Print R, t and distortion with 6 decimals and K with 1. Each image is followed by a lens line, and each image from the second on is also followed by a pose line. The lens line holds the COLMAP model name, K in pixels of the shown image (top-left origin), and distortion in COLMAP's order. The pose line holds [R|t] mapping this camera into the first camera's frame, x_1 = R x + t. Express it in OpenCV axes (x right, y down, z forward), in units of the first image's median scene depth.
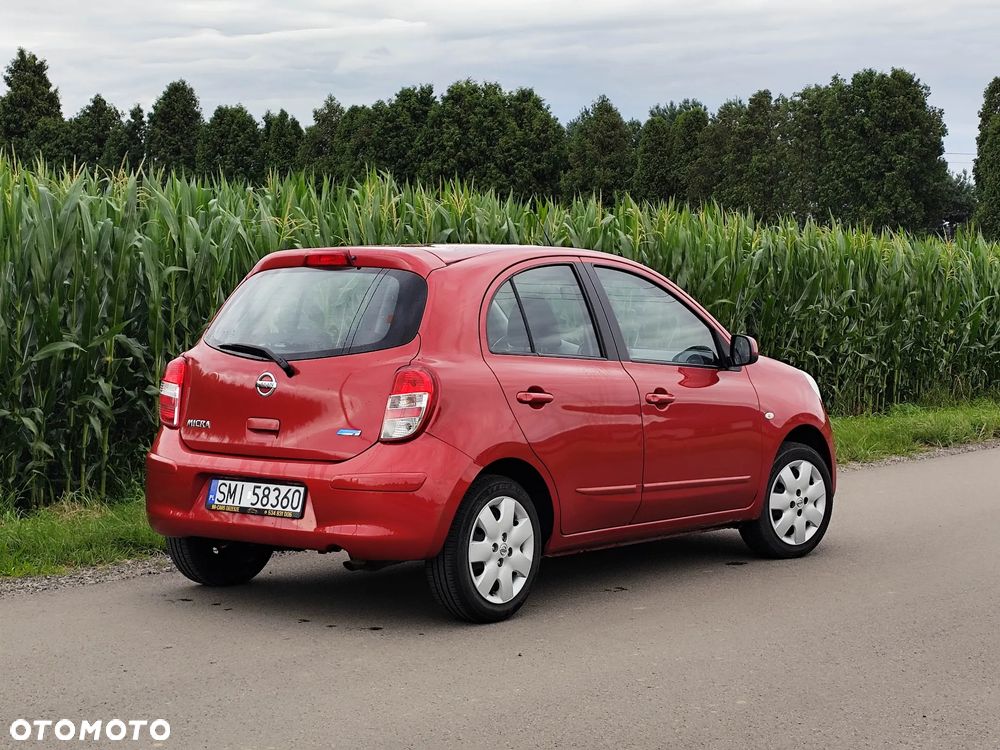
lens RADIAL K [[1879.9, 0, 516.1], [0, 1879.9, 369.0], [0, 0, 1]] dist [0.116749, 0.000000]
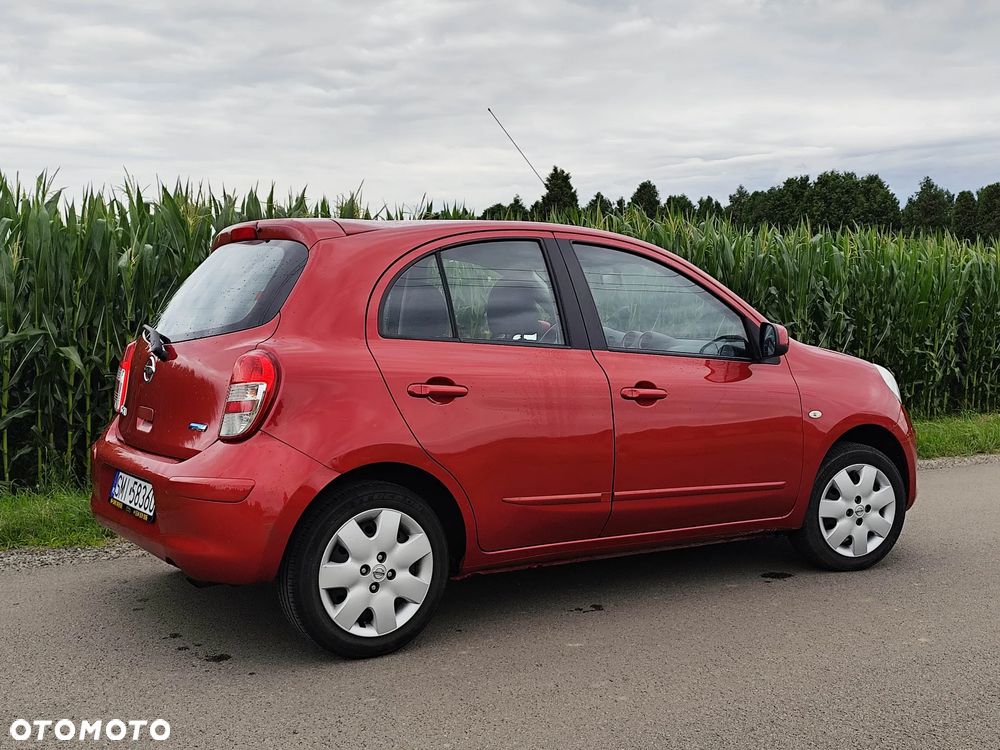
lens RADIAL K [[1132.7, 0, 503.7], [0, 1132.7, 377.9], [0, 0, 1]] dist [0.045393, 0.000000]
pose [[0.946589, 0.017626, -0.321961, 0.190497], [-0.013071, 0.999782, 0.016305, 0.000835], [0.322178, -0.011226, 0.946613, 0.501336]]
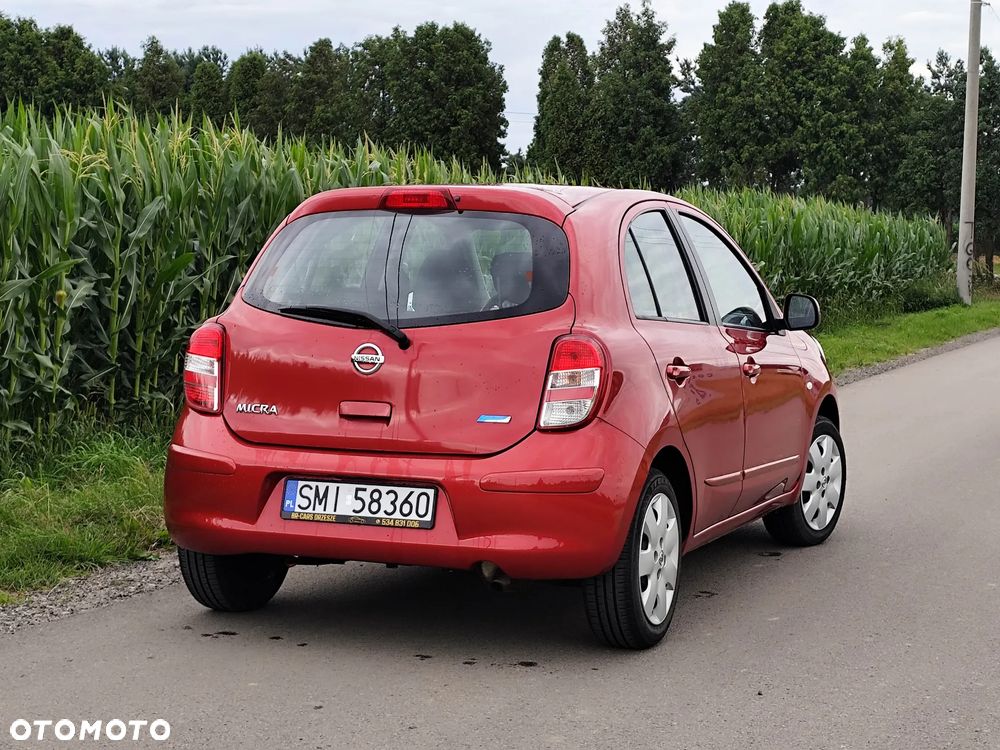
lens RADIAL K [[1879.9, 0, 527.8], [0, 1879.9, 361.8], [0, 0, 1]] dist [0.116749, 0.000000]
pose [[0.962930, -0.009420, 0.269588, -0.261203], [0.003817, 0.999766, 0.021297, -0.006476], [-0.269726, -0.019478, 0.962740, 0.211210]]
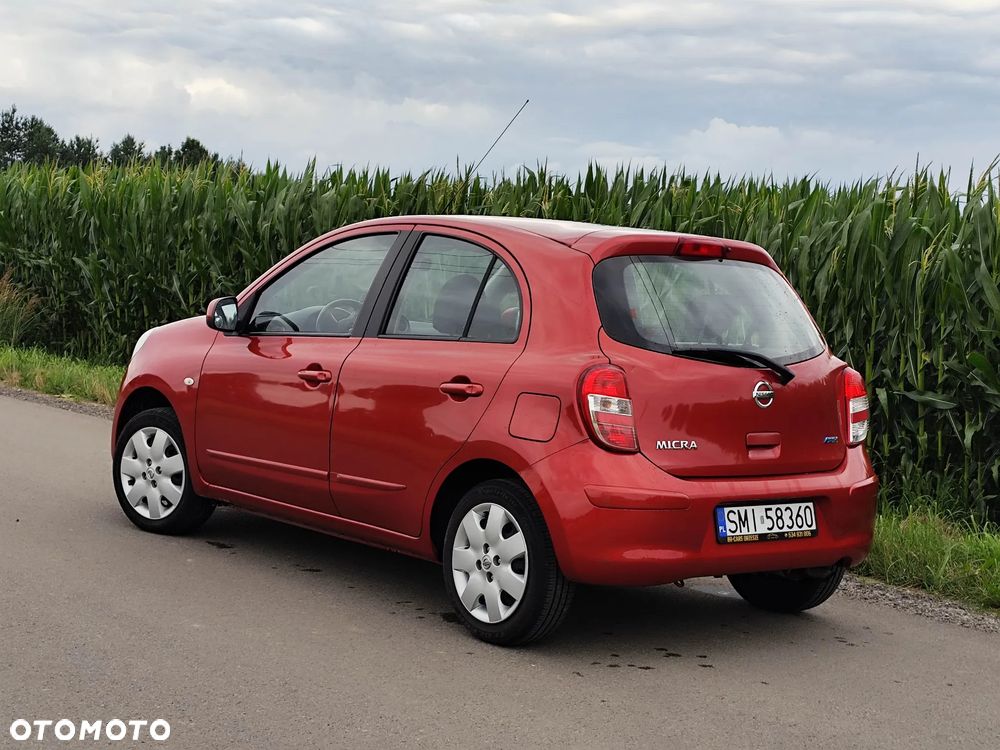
lens RADIAL K [[1825.0, 0, 506.9], [0, 1825.0, 381.4], [0, 0, 1]] dist [0.093470, 0.000000]
pose [[0.234426, -0.063458, 0.970061, -0.936888], [-0.024106, 0.997181, 0.071057, -0.053099], [-0.971835, -0.040042, 0.232236, 0.855431]]
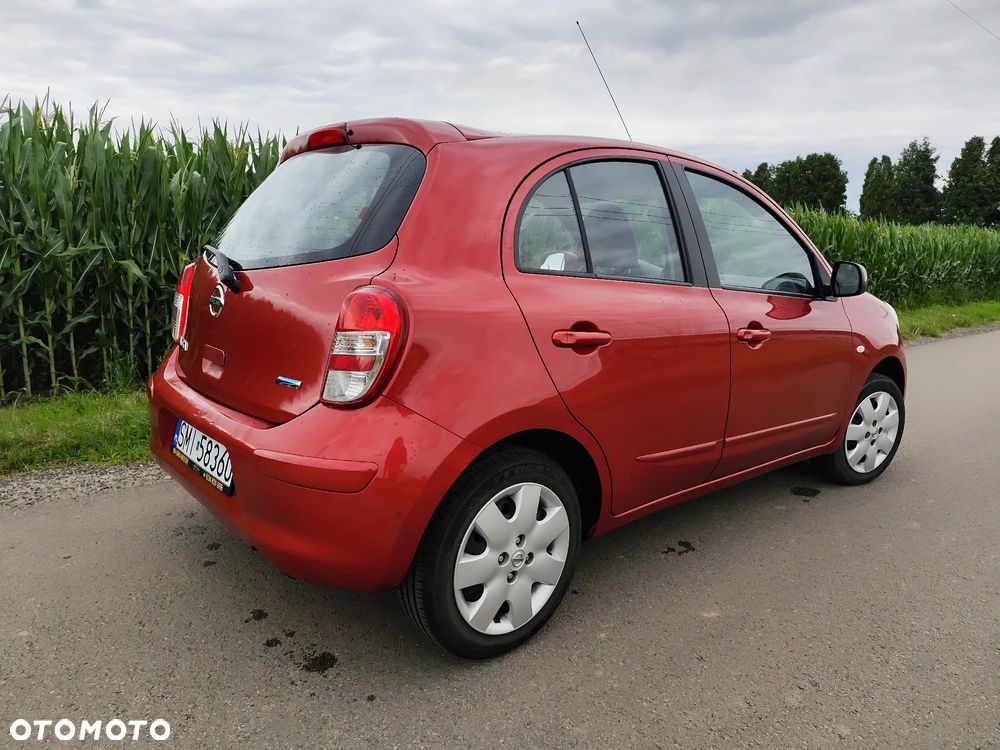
lens RADIAL K [[684.6, 0, 505.7], [0, 684.6, 377.3], [0, 0, 1]] dist [0.015053, -0.004872]
pose [[0.978386, 0.068175, -0.195226, 0.030977], [-0.039304, 0.988189, 0.148112, -0.006381], [0.203018, -0.137238, 0.969510, 0.706342]]
